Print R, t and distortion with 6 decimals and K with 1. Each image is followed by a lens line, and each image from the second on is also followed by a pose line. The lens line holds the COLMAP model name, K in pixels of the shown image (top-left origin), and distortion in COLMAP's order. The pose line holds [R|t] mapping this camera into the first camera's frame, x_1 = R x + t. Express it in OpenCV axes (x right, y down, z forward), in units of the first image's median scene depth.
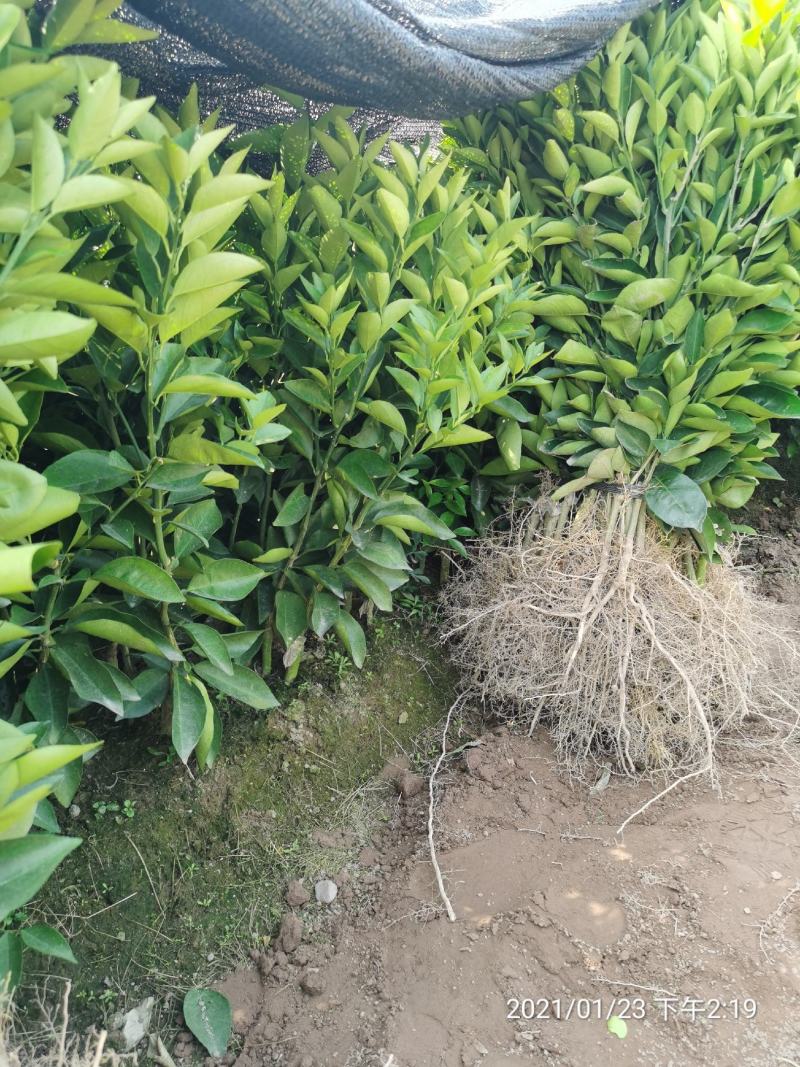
lens RADIAL K [[828.8, 0, 392.5], [0, 828.8, 531.7], [0, 0, 1]] dist [0.039571, -0.037111]
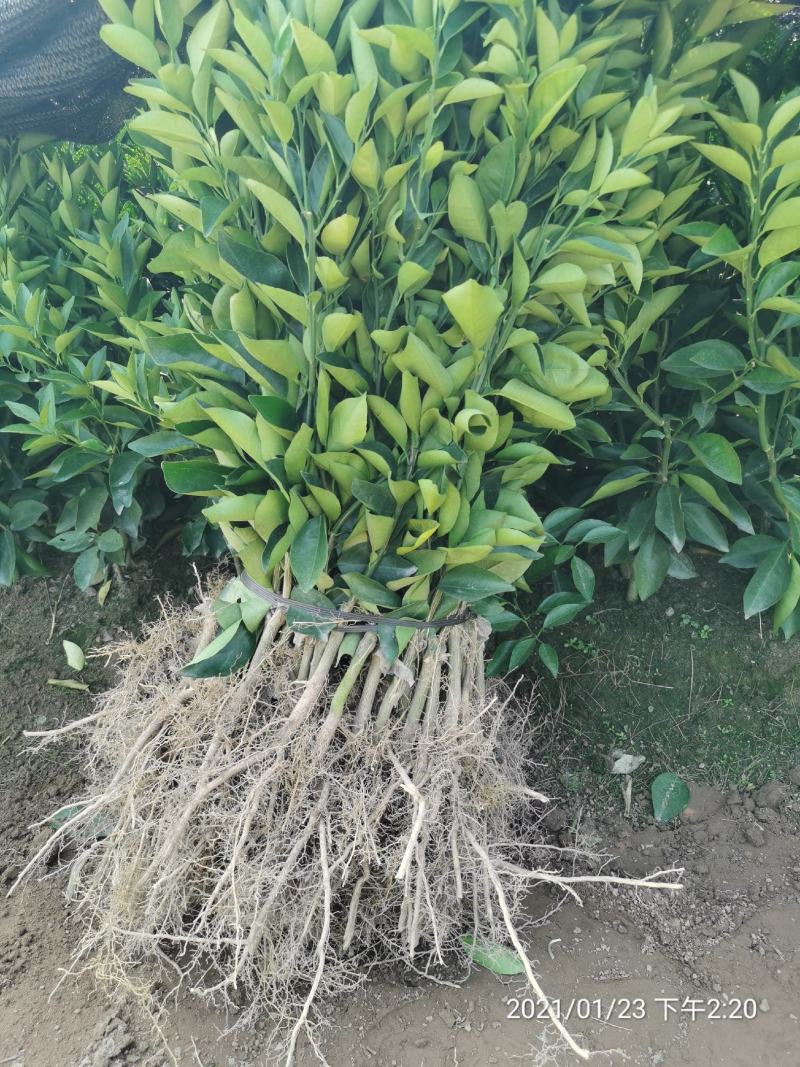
lens RADIAL K [[828.8, 0, 395.8], [0, 828.8, 533.0], [0, 0, 1]] dist [0.039571, -0.037111]
pose [[0.482906, 0.396777, -0.780622, 0.324283], [-0.213109, 0.917903, 0.334722, -0.101915], [0.849345, 0.004718, 0.527817, -0.029431]]
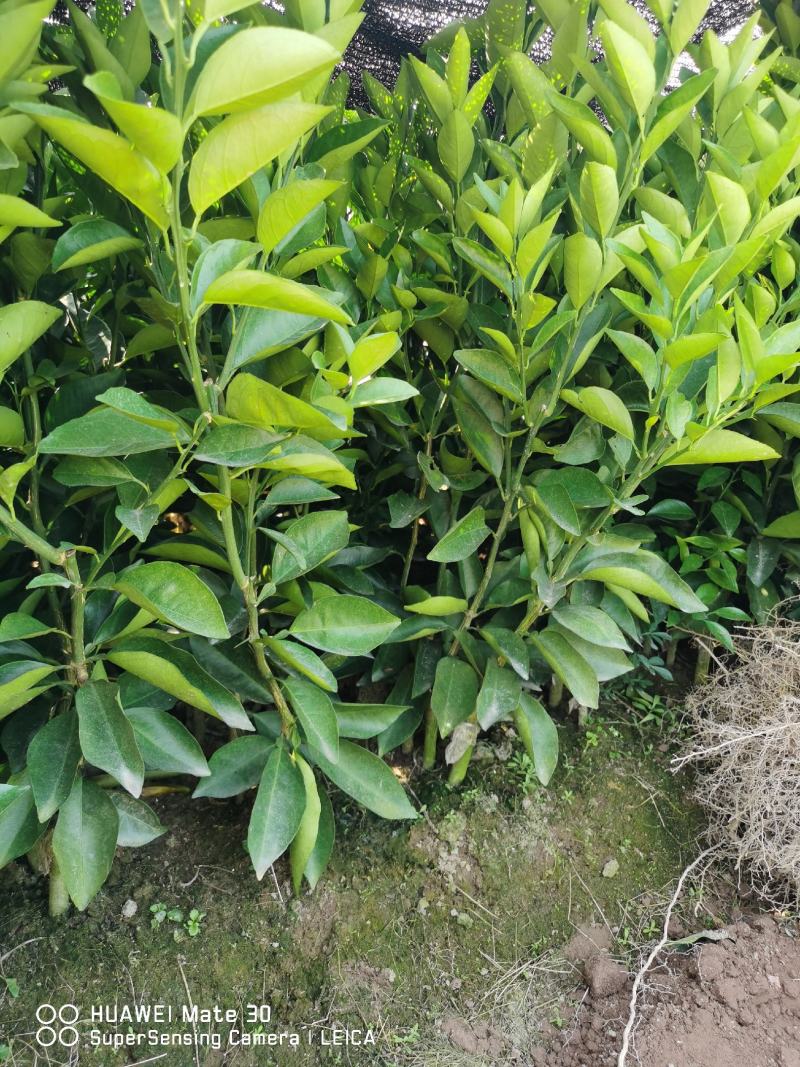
lens RADIAL K [[828.8, 0, 393.9], [0, 828.8, 532.8], [0, 0, 1]] dist [0.039571, -0.037111]
pose [[0.939647, 0.086801, -0.330952, 0.055781], [-0.118722, 0.989902, -0.077449, 0.025773], [0.320887, 0.112066, 0.940464, 0.292585]]
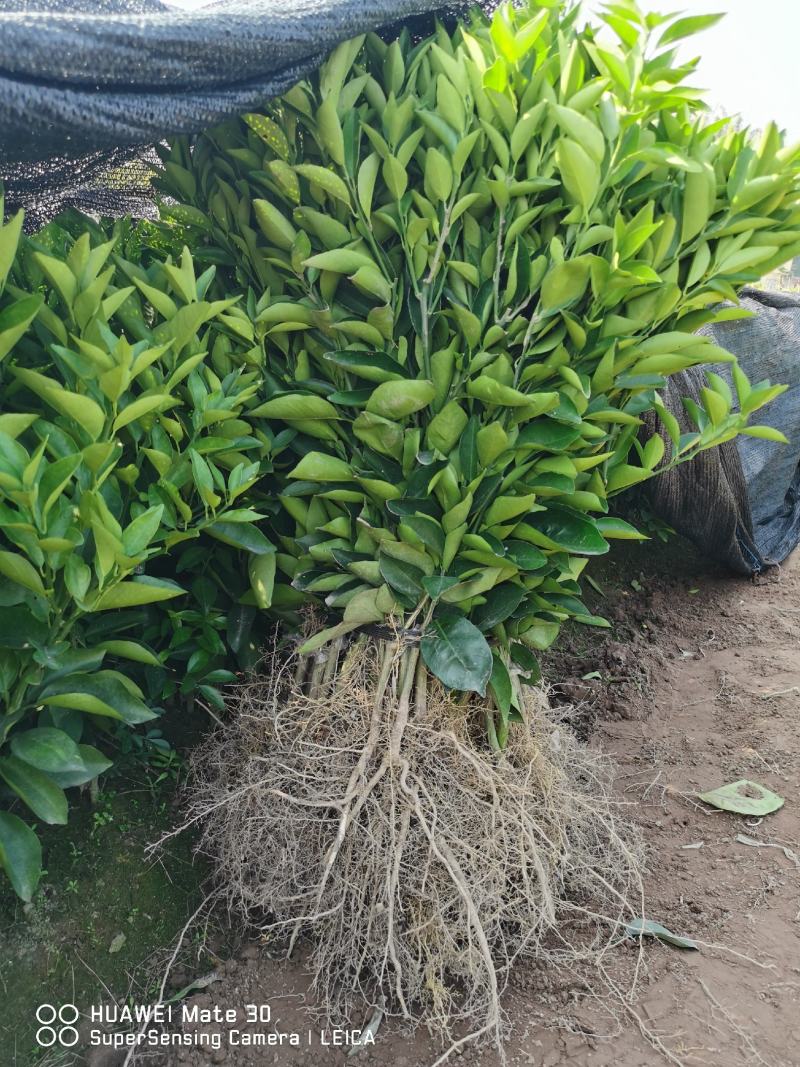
lens RADIAL K [[828.8, 0, 400.6], [0, 828.8, 526.8], [0, 0, 1]] dist [0.039571, -0.037111]
pose [[0.993222, -0.008112, 0.115950, 0.206874], [0.014722, 0.998307, -0.056270, -0.118021], [-0.115297, 0.057595, 0.991660, 0.231811]]
